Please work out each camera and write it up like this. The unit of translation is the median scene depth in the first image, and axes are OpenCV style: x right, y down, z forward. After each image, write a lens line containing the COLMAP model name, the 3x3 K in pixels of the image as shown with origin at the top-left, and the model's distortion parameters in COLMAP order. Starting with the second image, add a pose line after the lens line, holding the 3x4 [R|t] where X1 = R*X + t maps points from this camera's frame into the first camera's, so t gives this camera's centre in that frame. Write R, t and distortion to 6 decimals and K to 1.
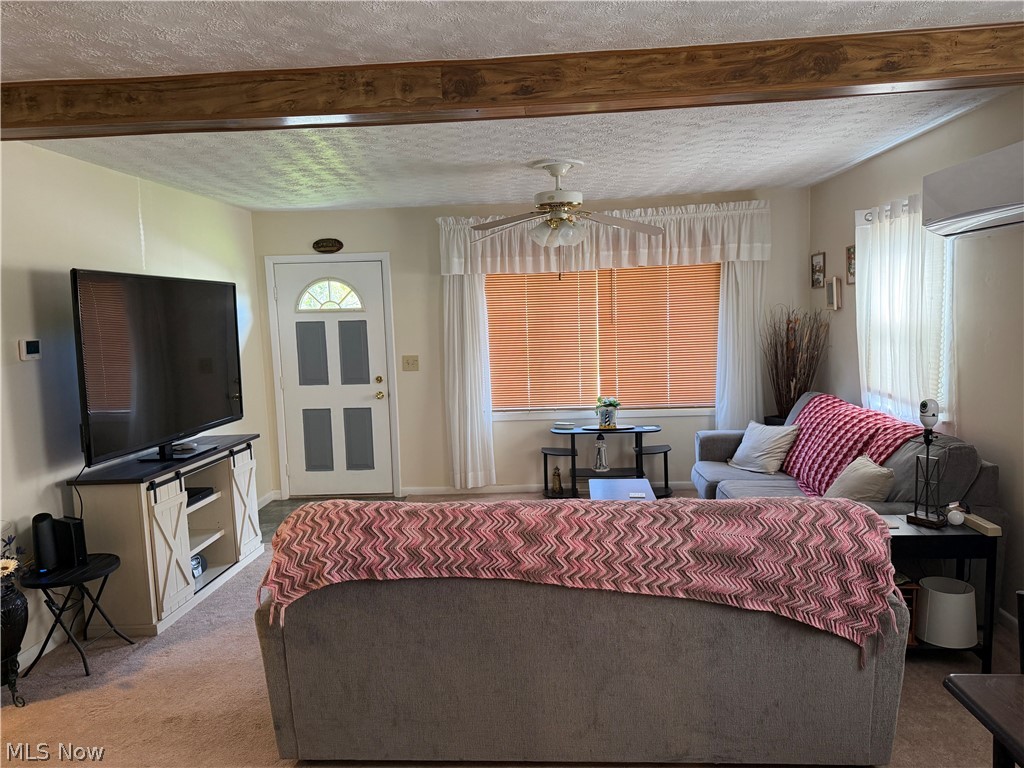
lens RADIAL K [[719.1, 0, 513.1], [0, 719.1, 379.9], [0, 0, 1]] dist [0.047792, -0.060705]
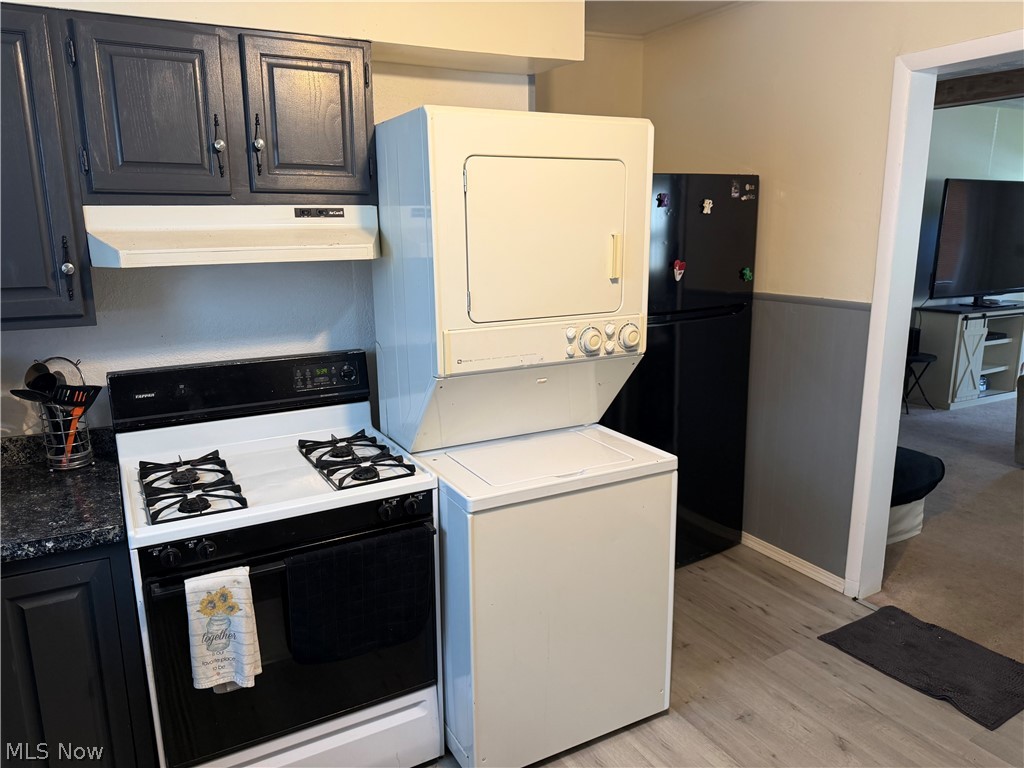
lens RADIAL K [[738.4, 0, 512.0], [0, 738.4, 384.0], [0, 0, 1]] dist [0.014195, -0.007147]
pose [[0.534740, 0.214645, -0.817301, 0.326841], [-0.096263, 0.976378, 0.193441, 0.069342], [0.839516, -0.024765, 0.542770, -0.715500]]
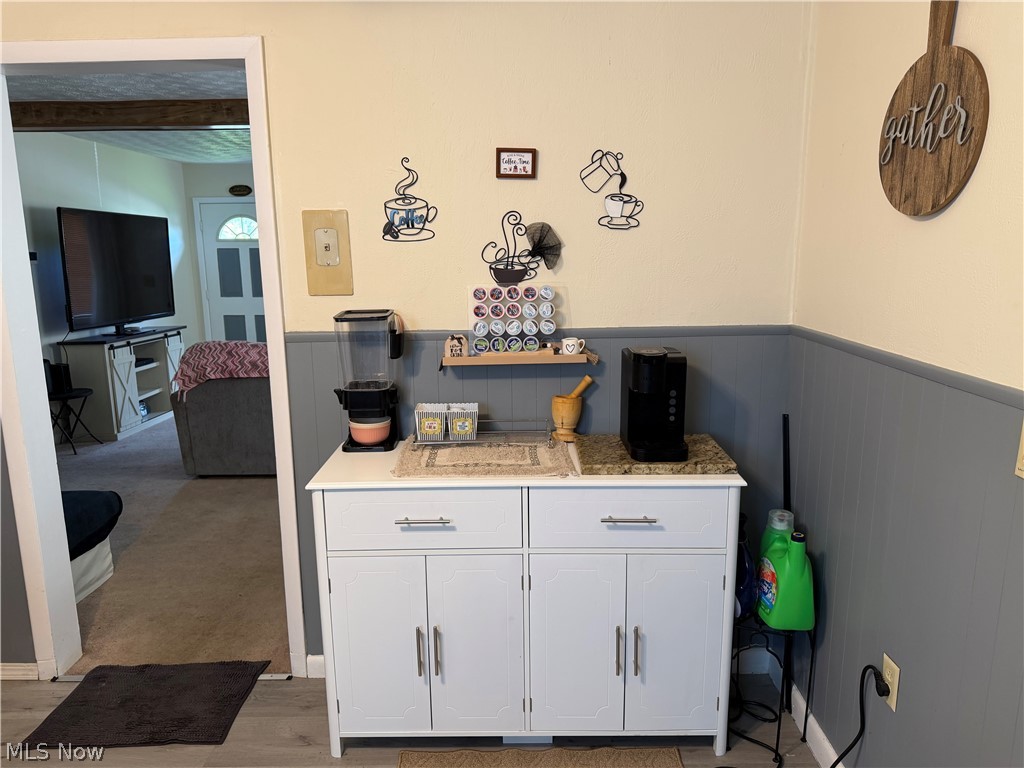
lens RADIAL K [[738.4, 0, 512.0], [0, 738.4, 384.0], [0, 0, 1]] dist [0.014195, -0.007147]
pose [[0.999060, 0.014629, 0.040799, 0.309206], [-0.017825, 0.996707, 0.079100, 0.082984], [-0.039507, -0.079753, 0.996031, -0.650230]]
